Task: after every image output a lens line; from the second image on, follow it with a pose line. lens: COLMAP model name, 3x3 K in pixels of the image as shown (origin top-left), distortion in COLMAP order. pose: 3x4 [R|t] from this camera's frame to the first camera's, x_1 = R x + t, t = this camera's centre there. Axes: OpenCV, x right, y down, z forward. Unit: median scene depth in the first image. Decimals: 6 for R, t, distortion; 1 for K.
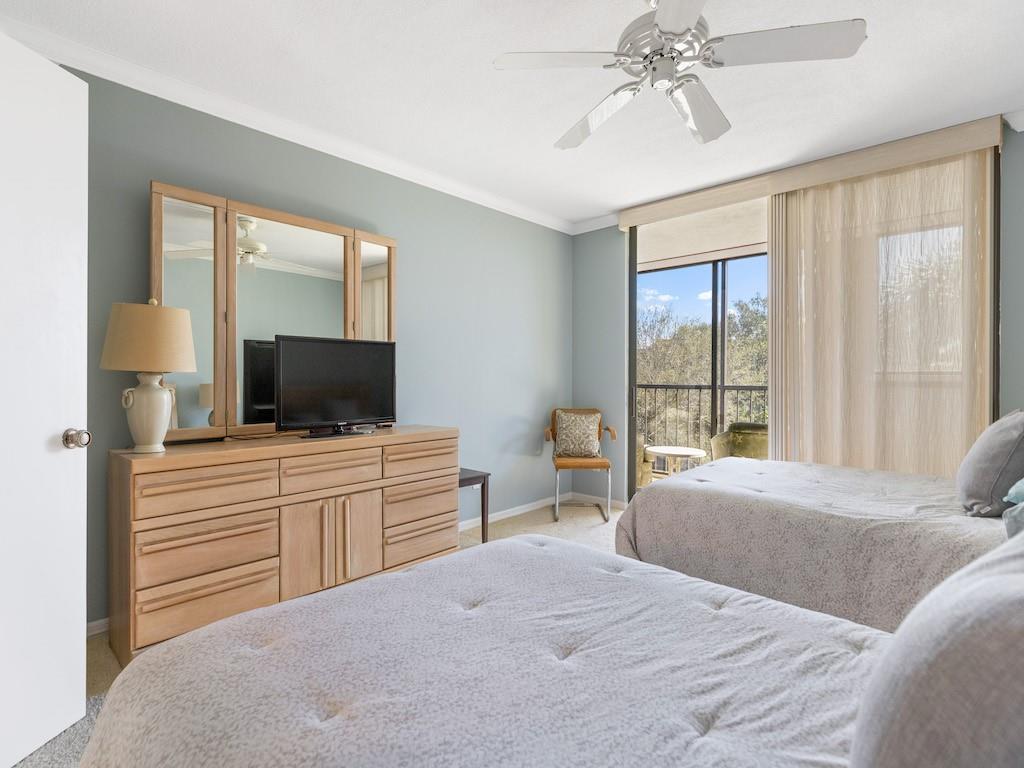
lens RADIAL K [[495.1, 0, 485.4], [0, 495.1, 380.7], [0, 0, 1]] dist [-0.002819, -0.000169]
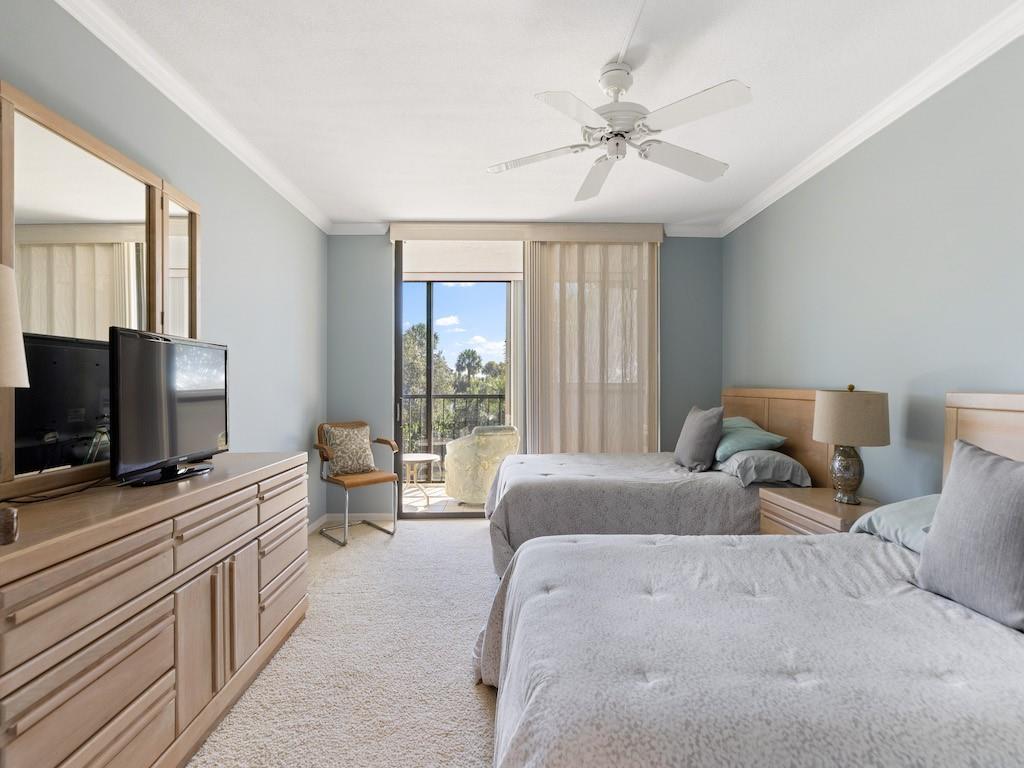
lens RADIAL K [[520.7, 0, 484.8], [0, 520.7, 384.1], [0, 0, 1]] dist [-0.002092, 0.000370]
pose [[0.715225, -0.002458, 0.698890, -0.454359], [0.010527, 0.999918, -0.007256, -0.008222], [-0.698815, 0.012547, 0.715192, 0.162296]]
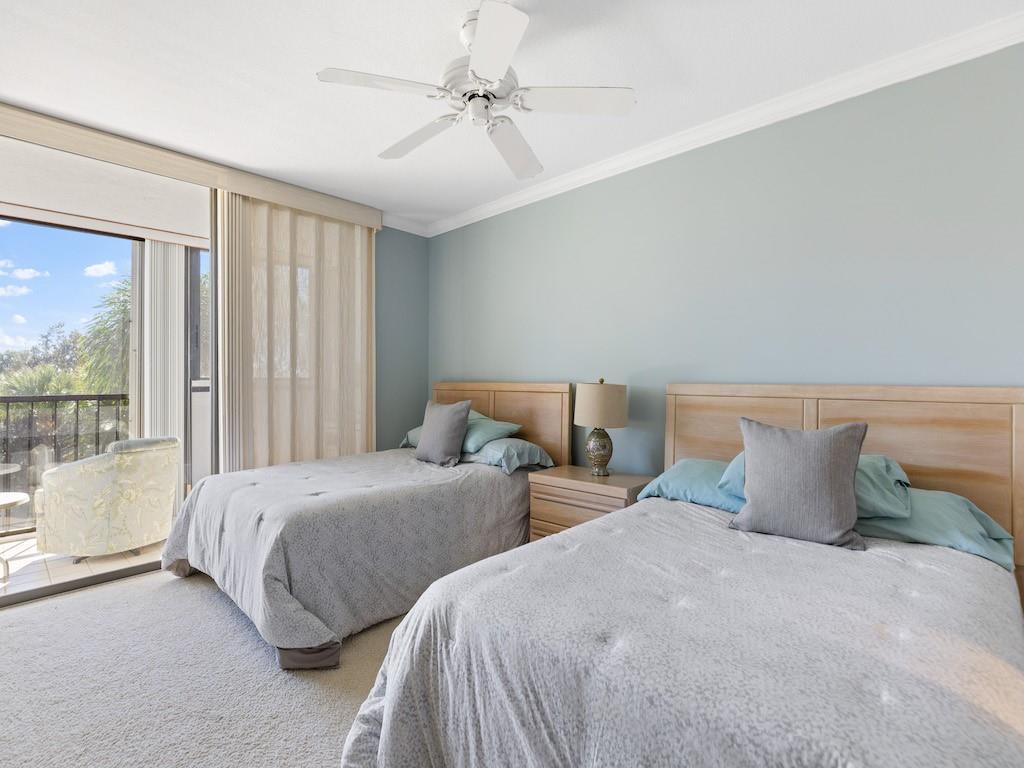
lens RADIAL K [[503.9, 0, 503.8], [0, 503.9, 380.8], [0, 0, 1]] dist [-0.004008, -0.000954]
pose [[-0.030666, -0.005882, 0.999512, -0.436874], [0.015432, 0.999861, 0.006357, -0.011568], [-0.999411, 0.015620, -0.030571, 0.551842]]
